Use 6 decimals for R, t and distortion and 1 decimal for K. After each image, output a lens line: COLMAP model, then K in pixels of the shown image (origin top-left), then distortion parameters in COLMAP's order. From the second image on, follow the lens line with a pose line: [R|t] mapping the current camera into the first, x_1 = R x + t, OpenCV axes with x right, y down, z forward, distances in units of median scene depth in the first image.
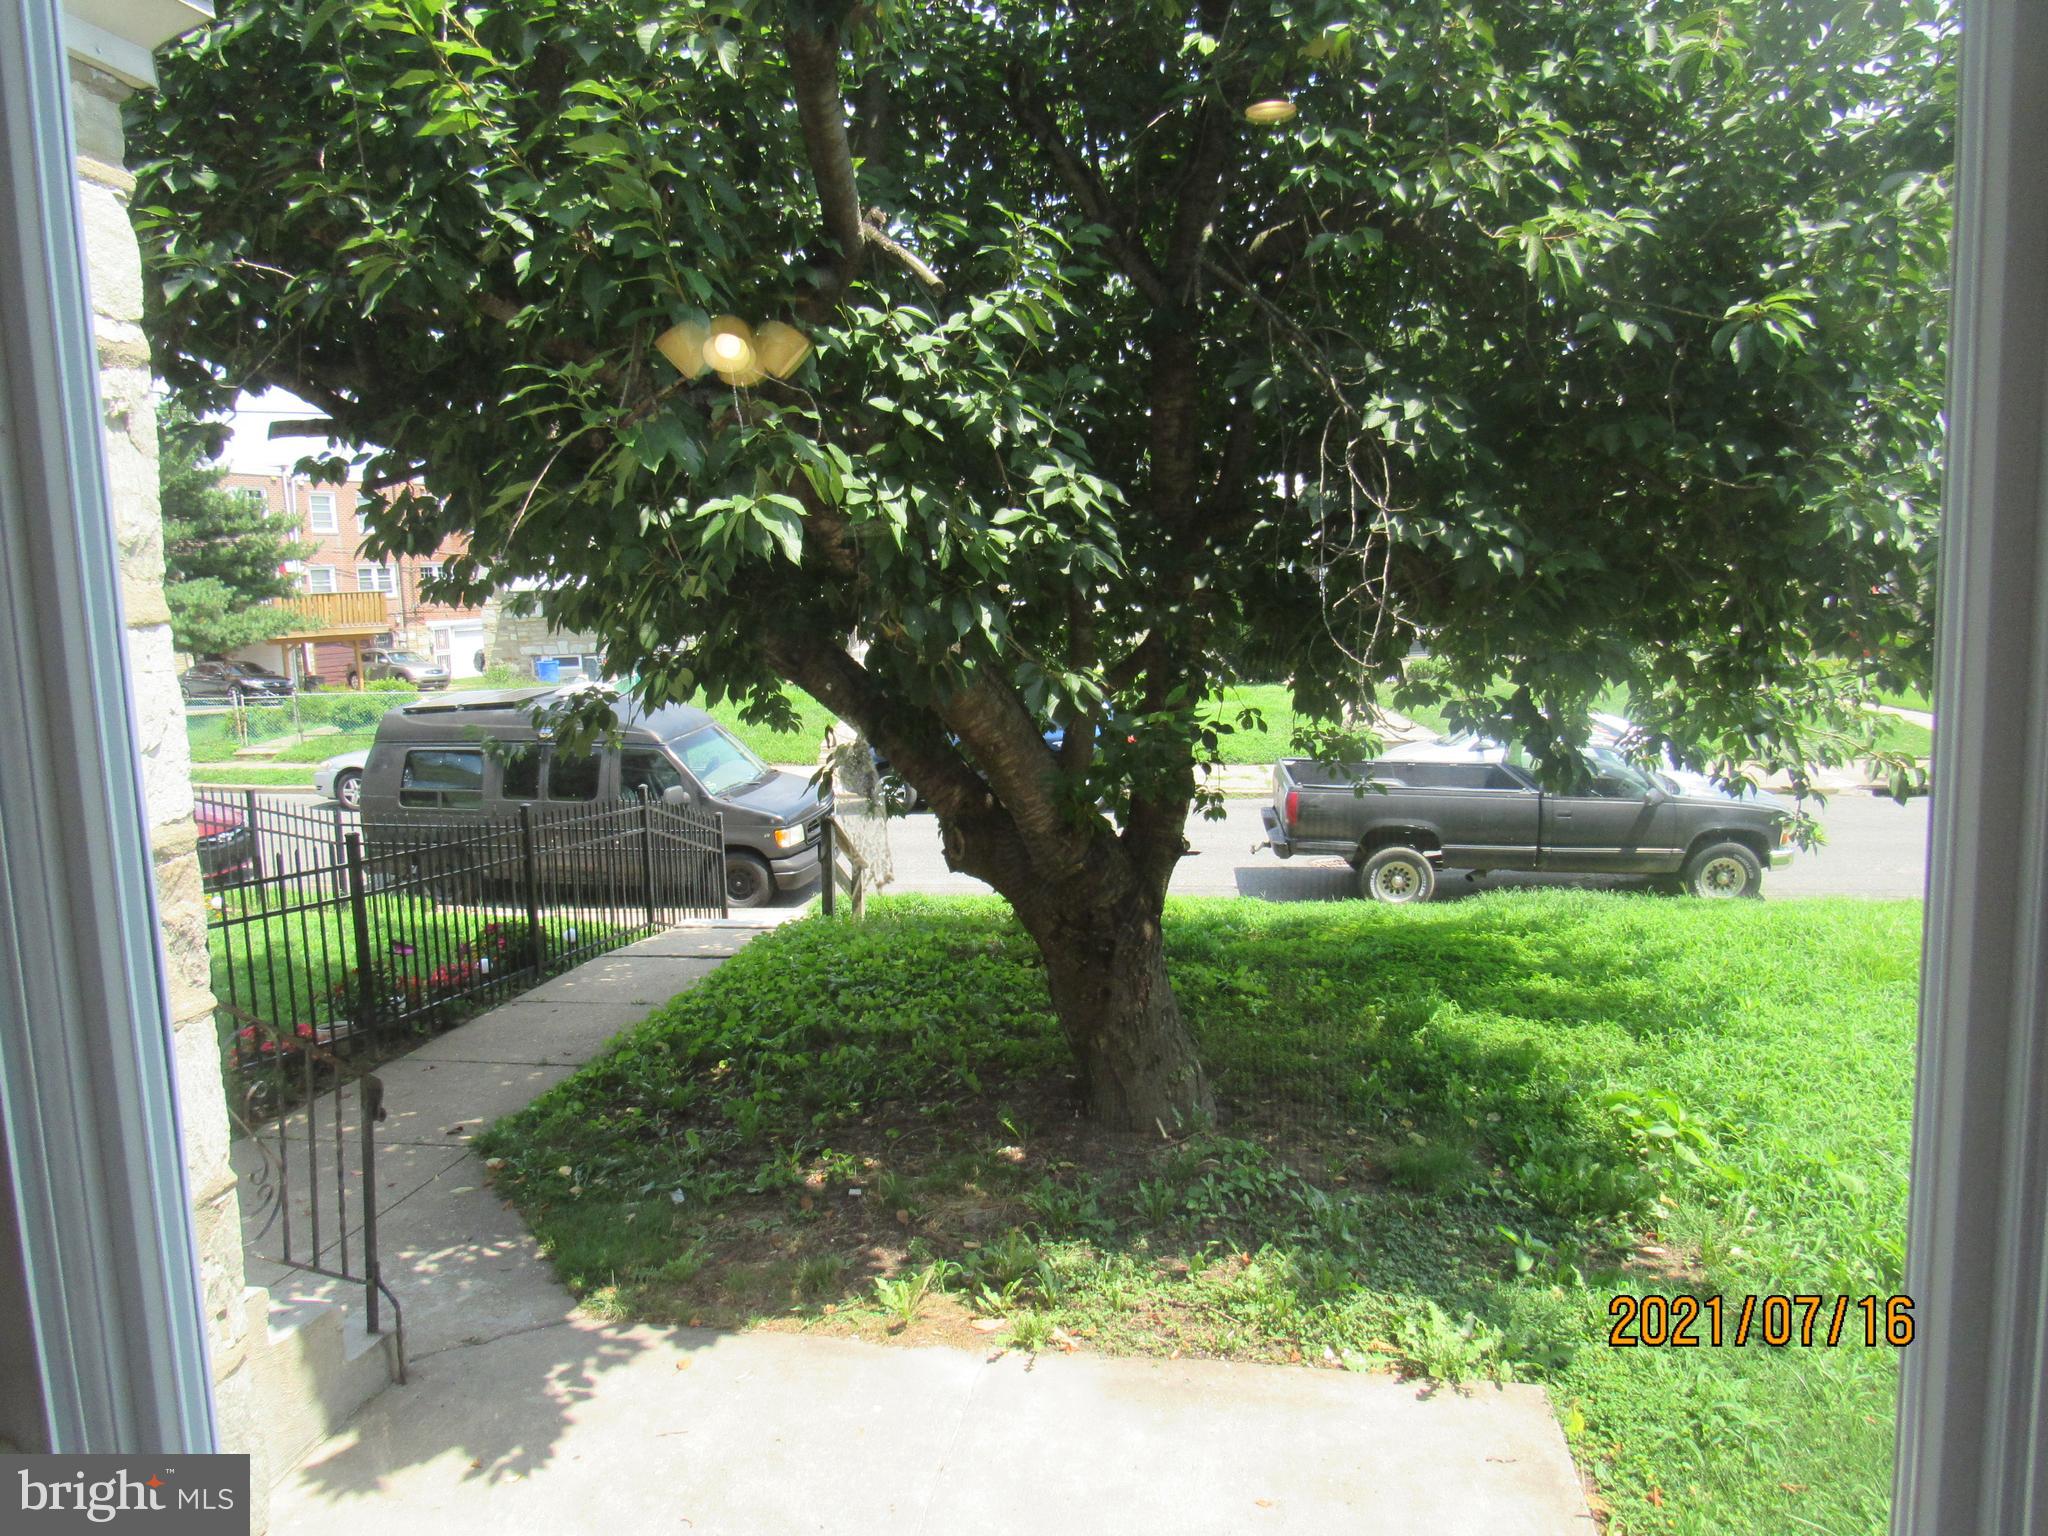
lens RADIAL K [[1462.5, 0, 1021.3], [0, 1462.5, 765.7], [0, 0, 1]] dist [-0.036335, 0.018121]
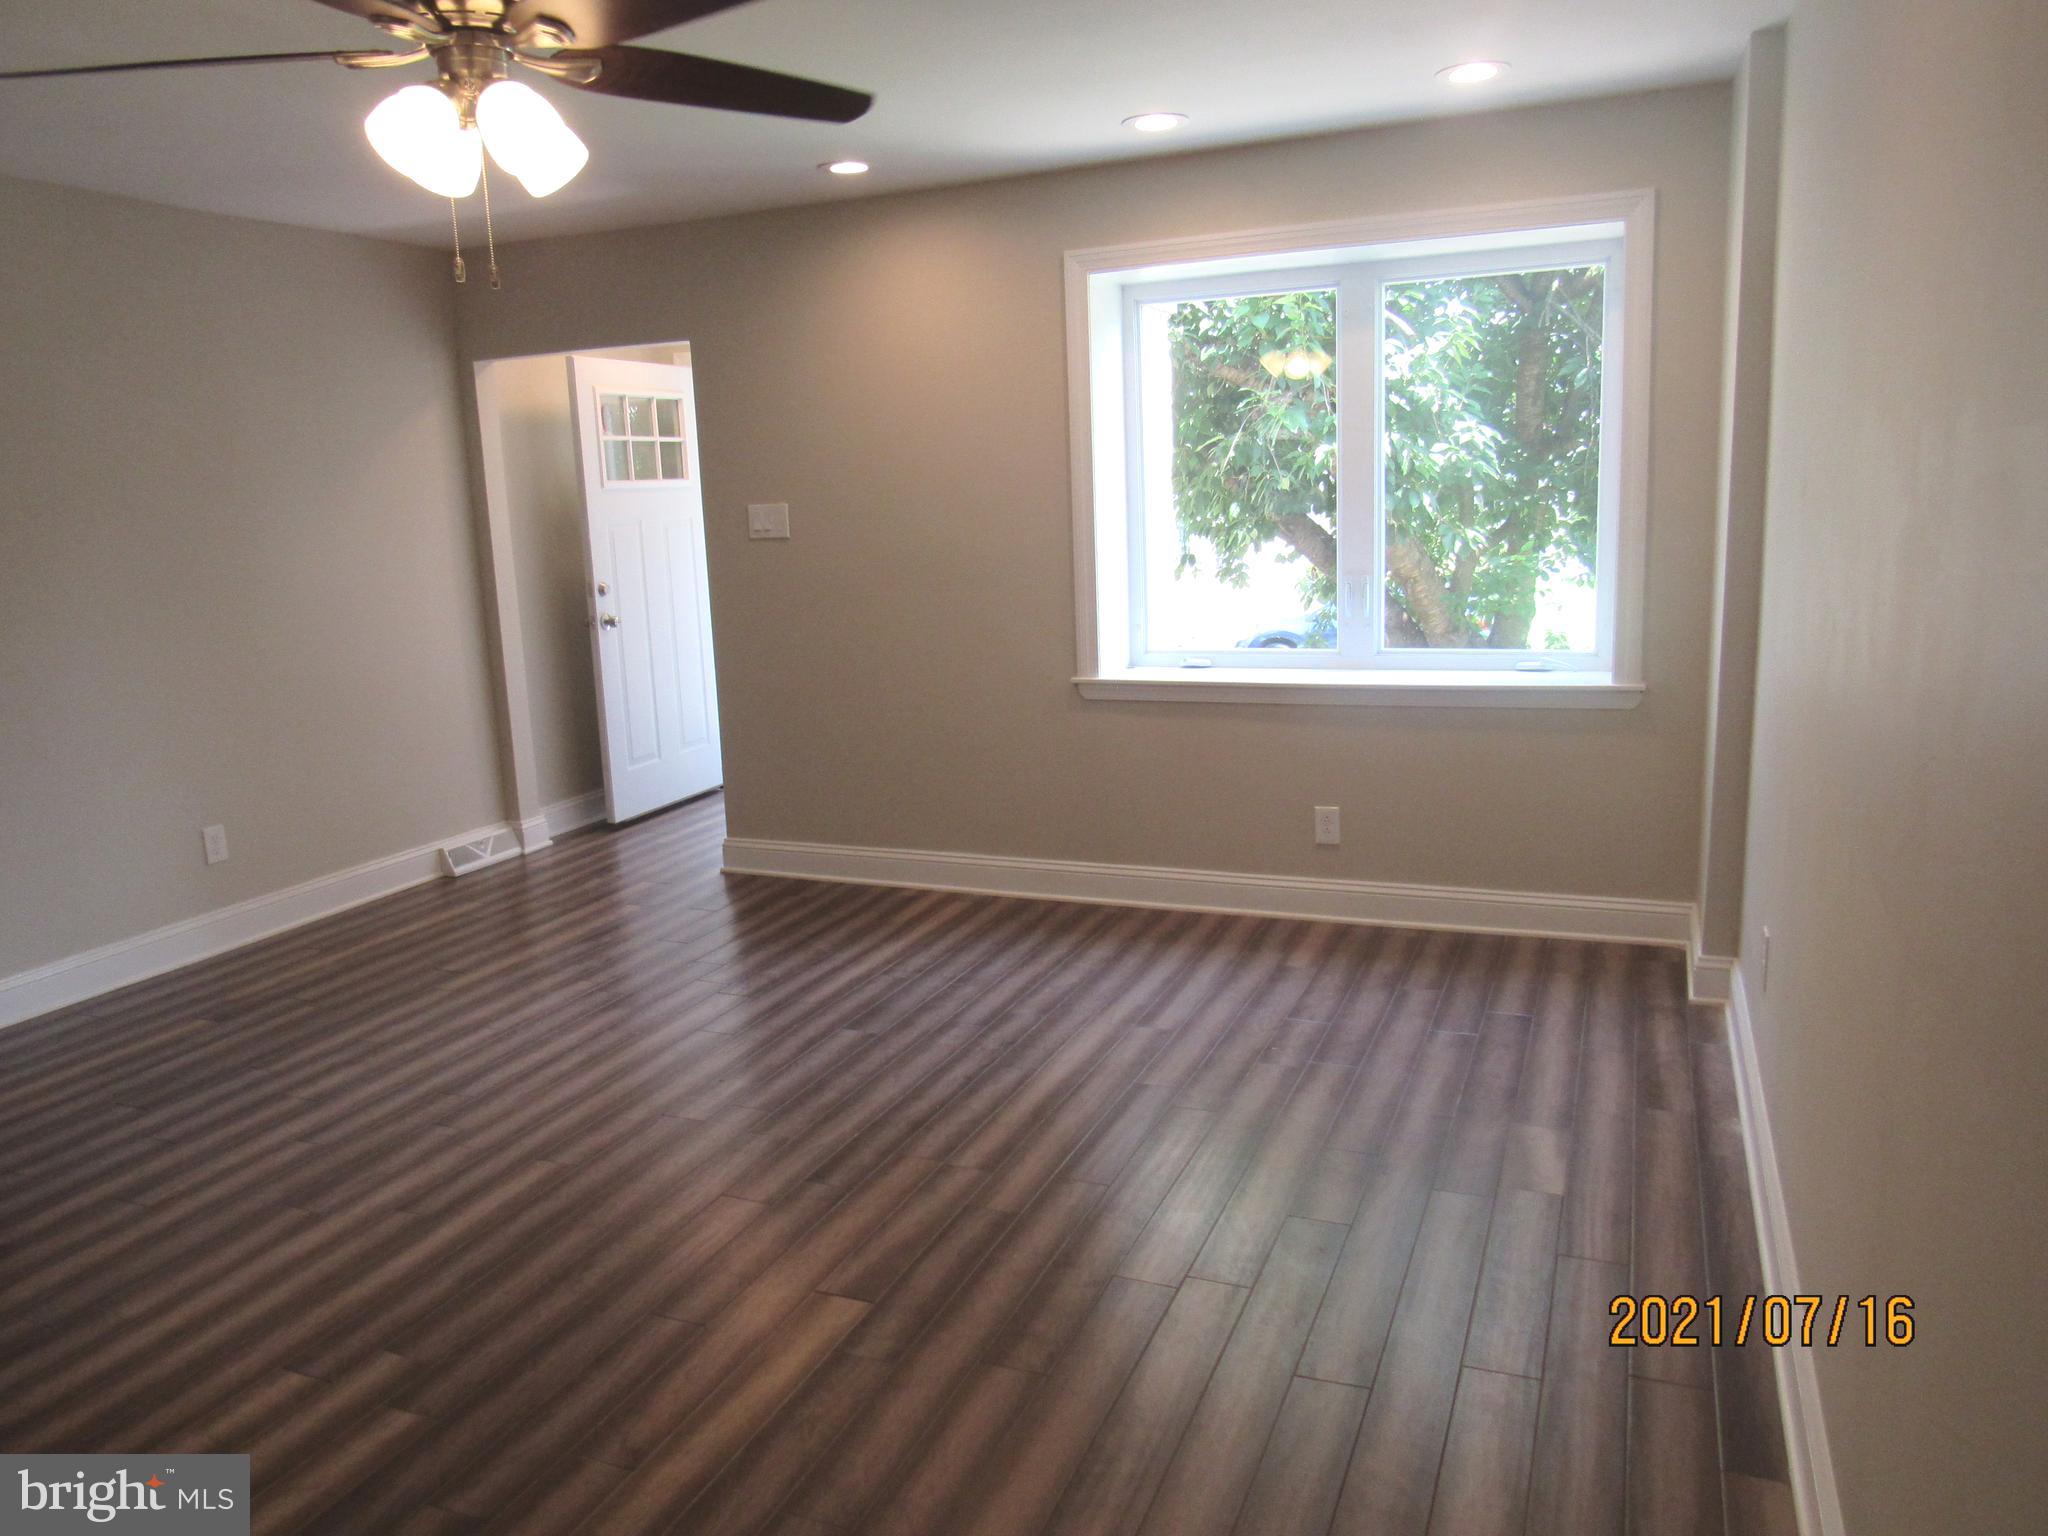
lens RADIAL K [[1462.5, 0, 1016.8], [0, 1462.5, 756.2], [0, 0, 1]] dist [-0.036335, 0.018121]
pose [[0.972853, 0.038608, -0.228182, -0.100055], [-0.025625, 0.997894, 0.059588, 0.142379], [0.230002, -0.052123, 0.971793, -1.061273]]
